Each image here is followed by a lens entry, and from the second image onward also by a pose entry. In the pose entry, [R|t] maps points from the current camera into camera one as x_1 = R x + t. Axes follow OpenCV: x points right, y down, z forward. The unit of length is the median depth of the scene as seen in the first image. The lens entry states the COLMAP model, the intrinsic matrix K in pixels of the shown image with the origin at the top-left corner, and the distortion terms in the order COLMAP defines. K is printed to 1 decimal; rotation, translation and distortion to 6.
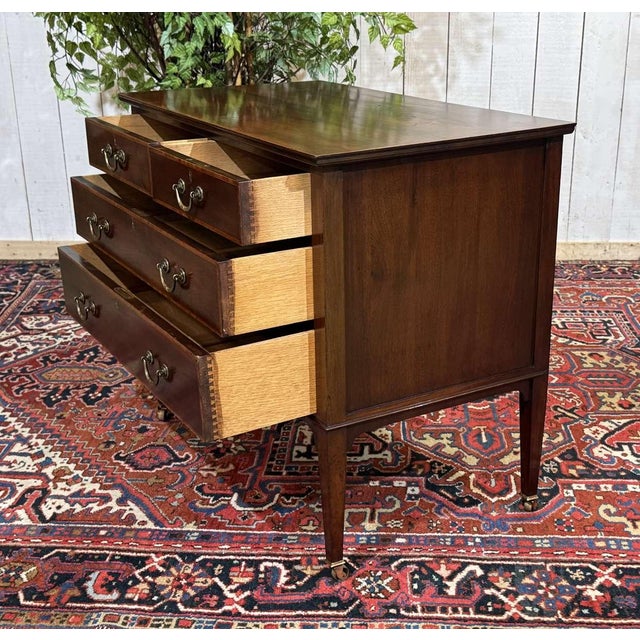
lens RADIAL K [[1019.4, 0, 343.4], [0, 1019.4, 322.1], [0, 0, 1]] dist [0.119579, 0.000000]
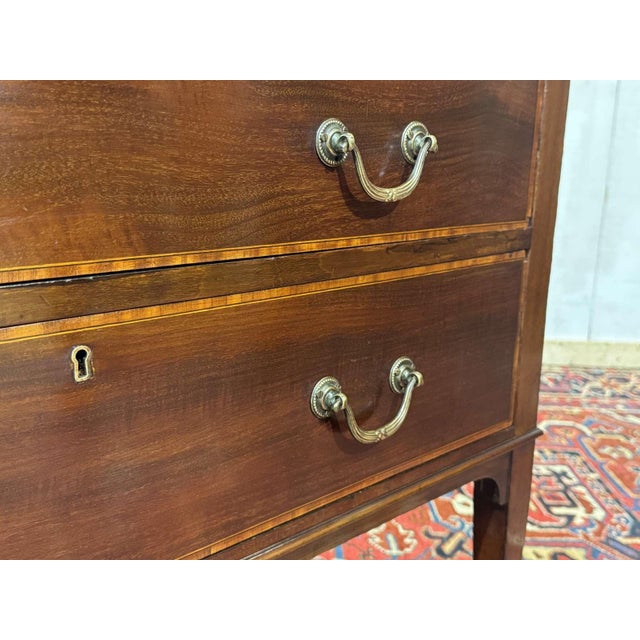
lens RADIAL K [[784.1, 0, 336.6], [0, 784.1, 318.6], [0, 0, 1]] dist [0.080190, 0.000000]
pose [[0.995546, 0.028508, 0.089863, 0.116666], [-0.018452, 0.993670, -0.110810, -0.045121], [-0.092453, 0.108658, 0.989771, 0.730110]]
